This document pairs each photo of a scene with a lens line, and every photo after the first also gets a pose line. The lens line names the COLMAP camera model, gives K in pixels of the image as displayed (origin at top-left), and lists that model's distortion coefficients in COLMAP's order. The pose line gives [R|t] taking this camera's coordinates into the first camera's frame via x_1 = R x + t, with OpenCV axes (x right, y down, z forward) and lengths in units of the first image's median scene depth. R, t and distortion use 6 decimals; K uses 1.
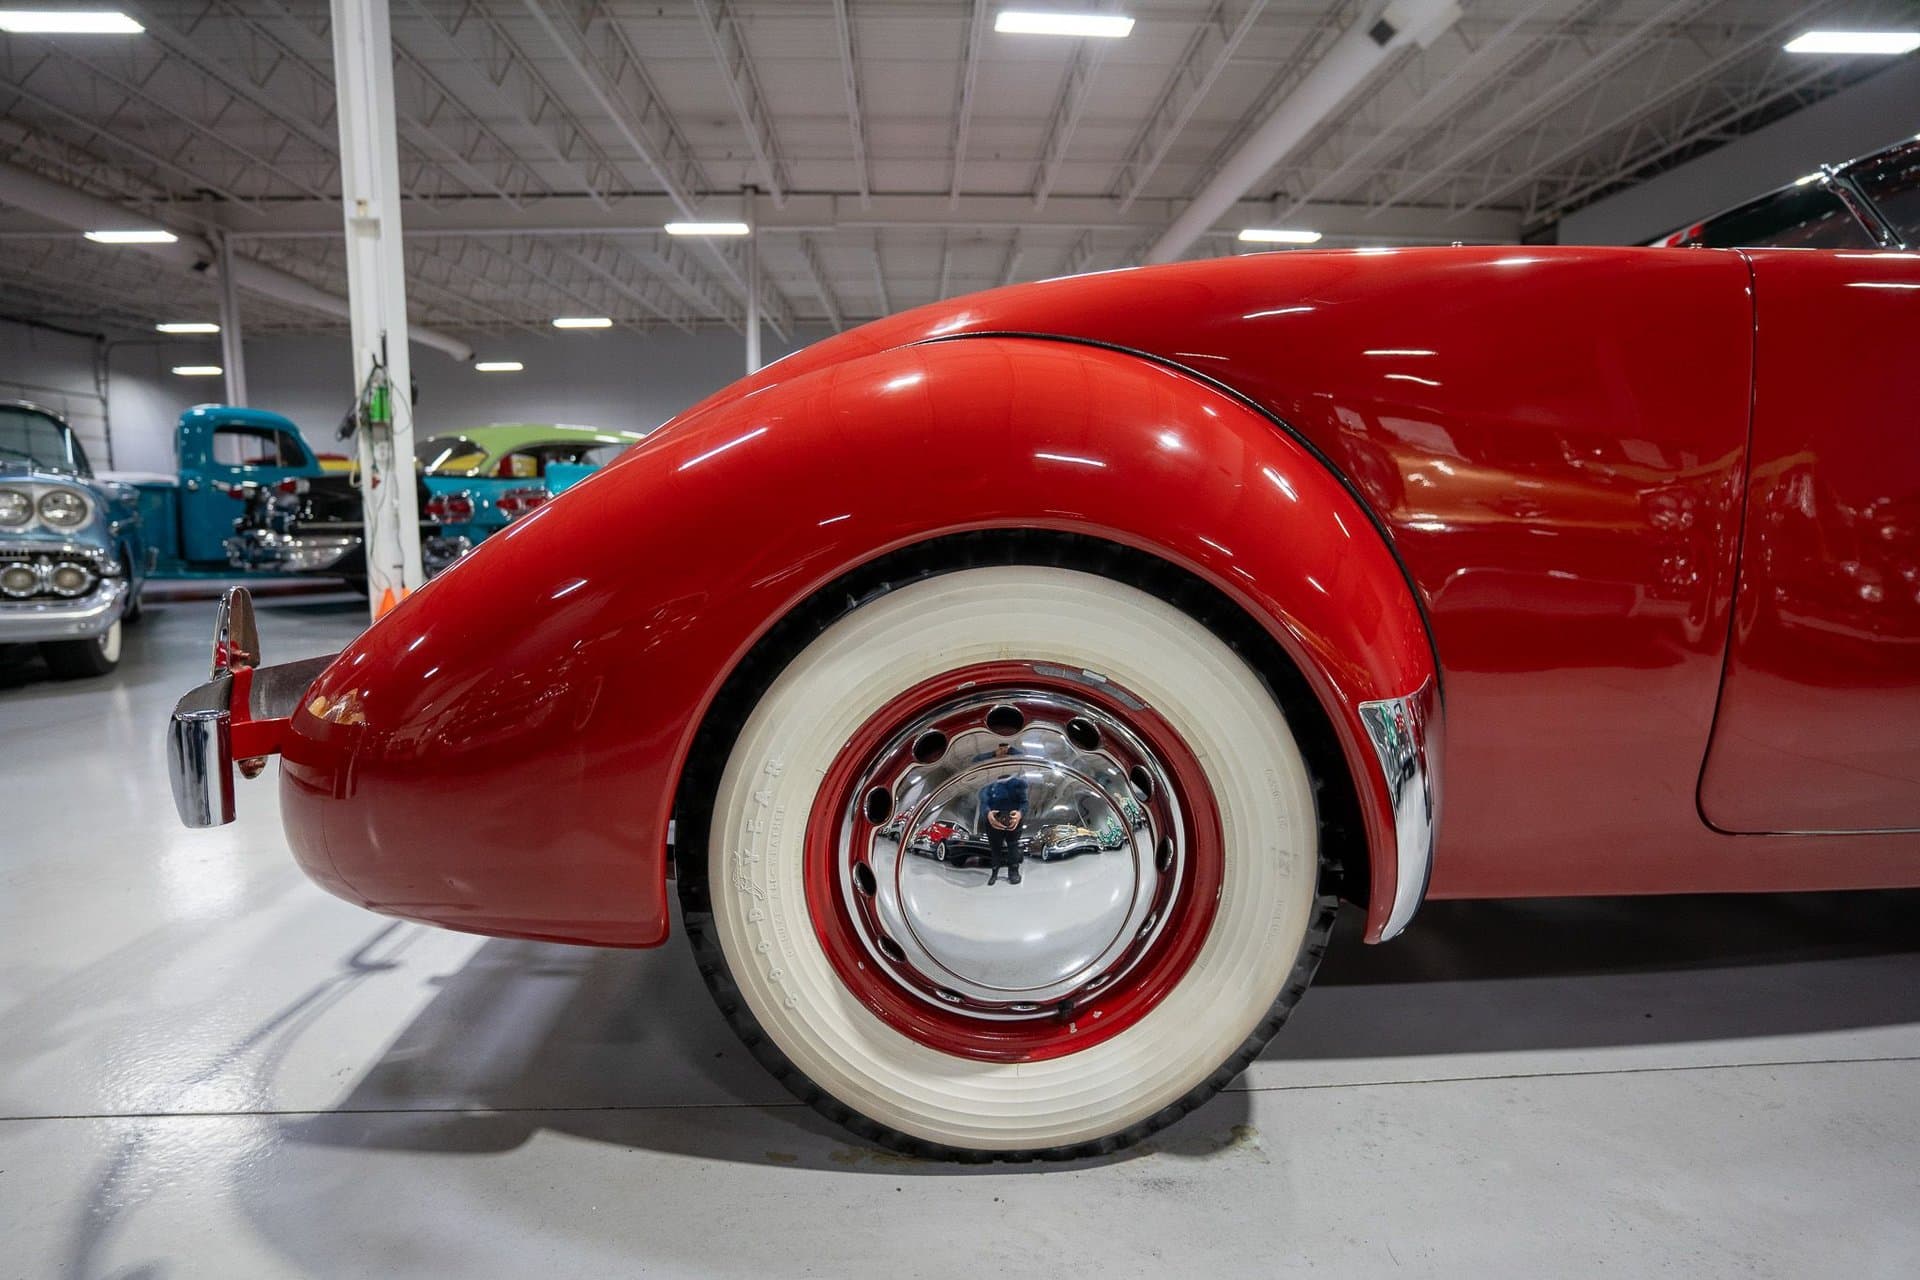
lens RADIAL K [[933.6, 0, 939.8], [0, 933.6, 632.5], [0, 0, 1]] dist [-0.060476, 0.024896]
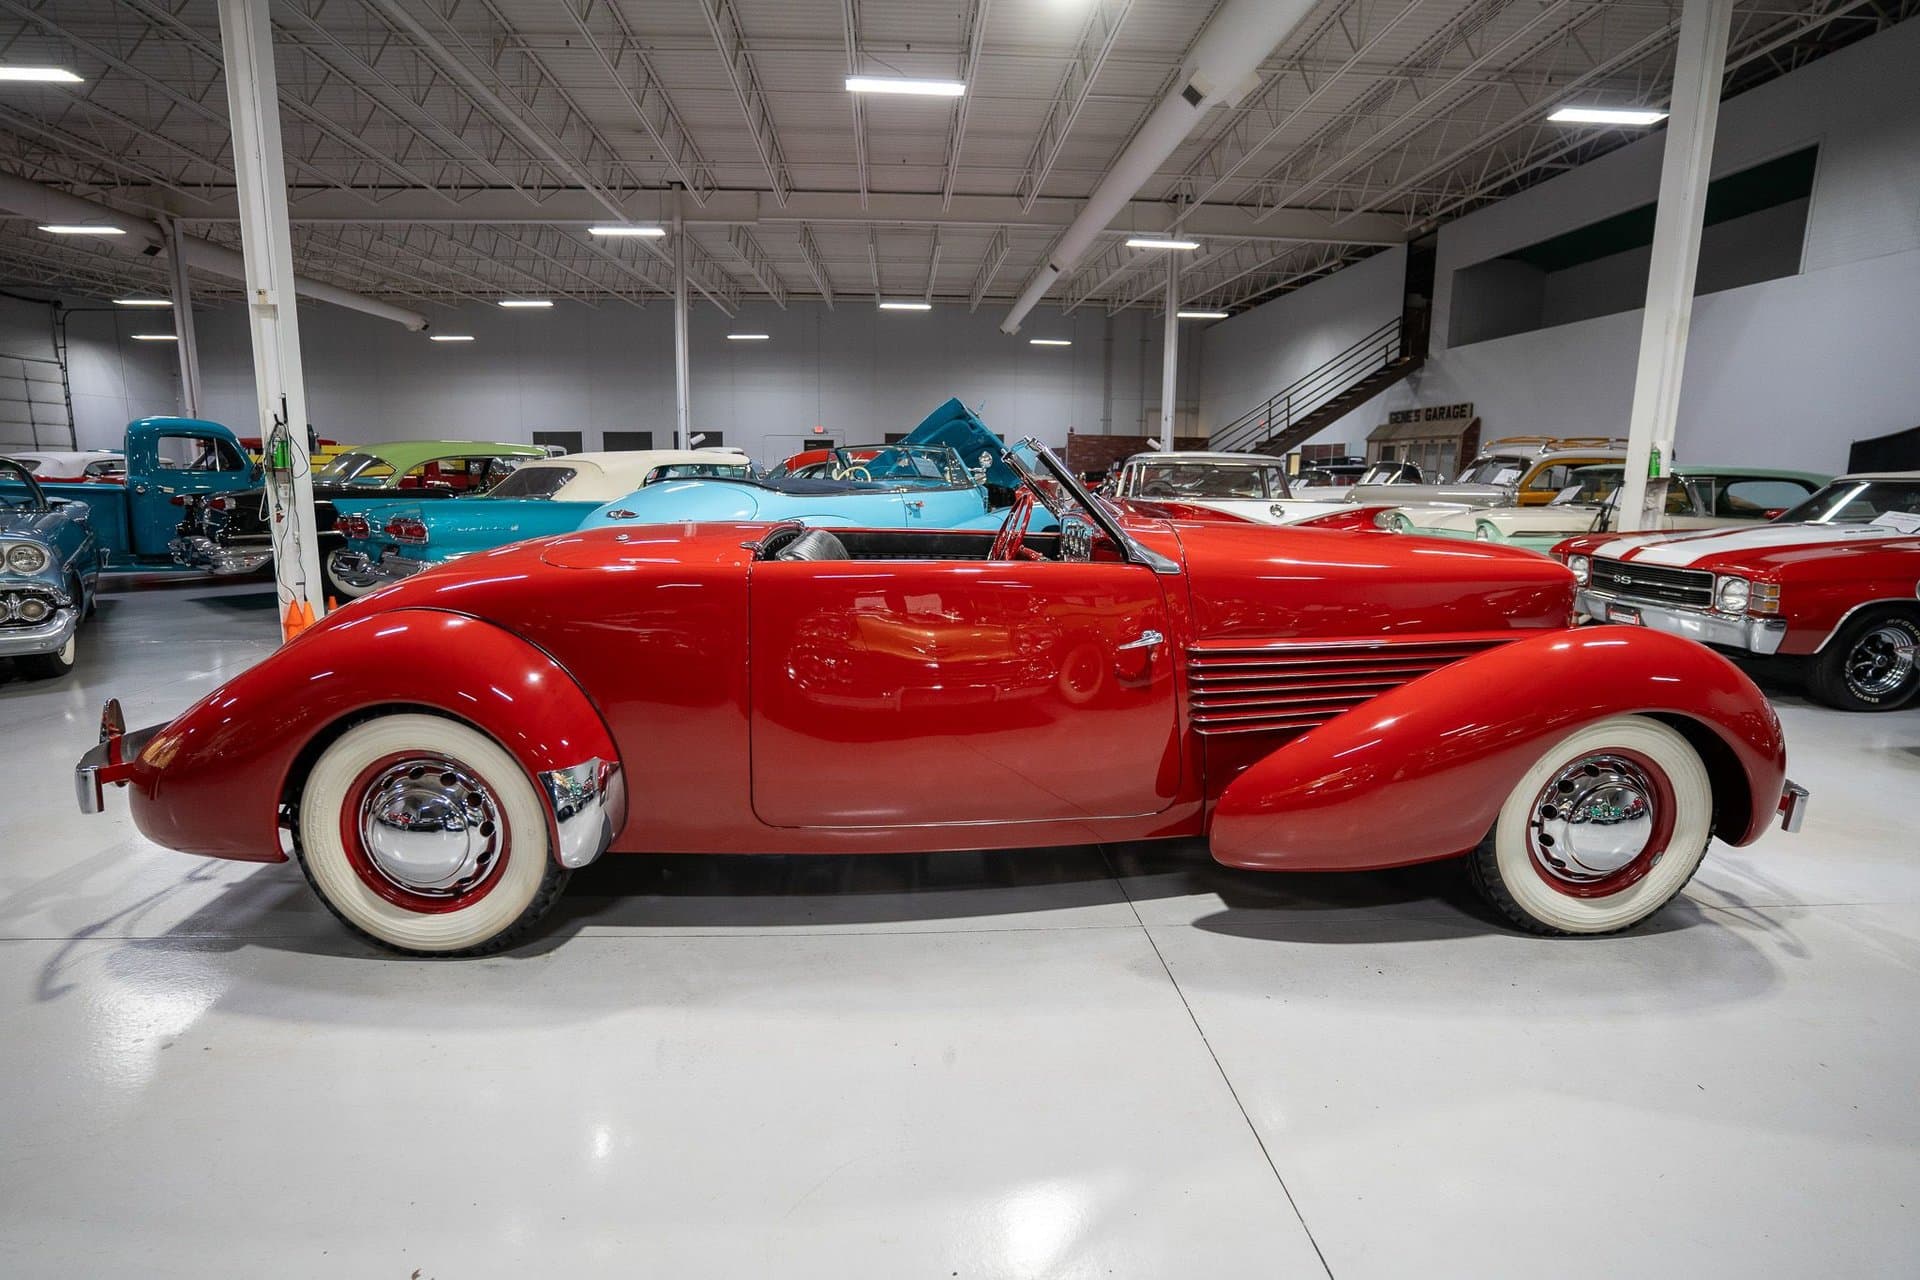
lens RADIAL K [[933.6, 0, 939.8], [0, 933.6, 632.5], [0, 0, 1]] dist [-0.060476, 0.024896]
pose [[0.999761, 0.012002, 0.018271, 0.172517], [-0.012891, 0.998698, 0.049359, -0.051170], [-0.017655, -0.049583, 0.998614, -0.174570]]
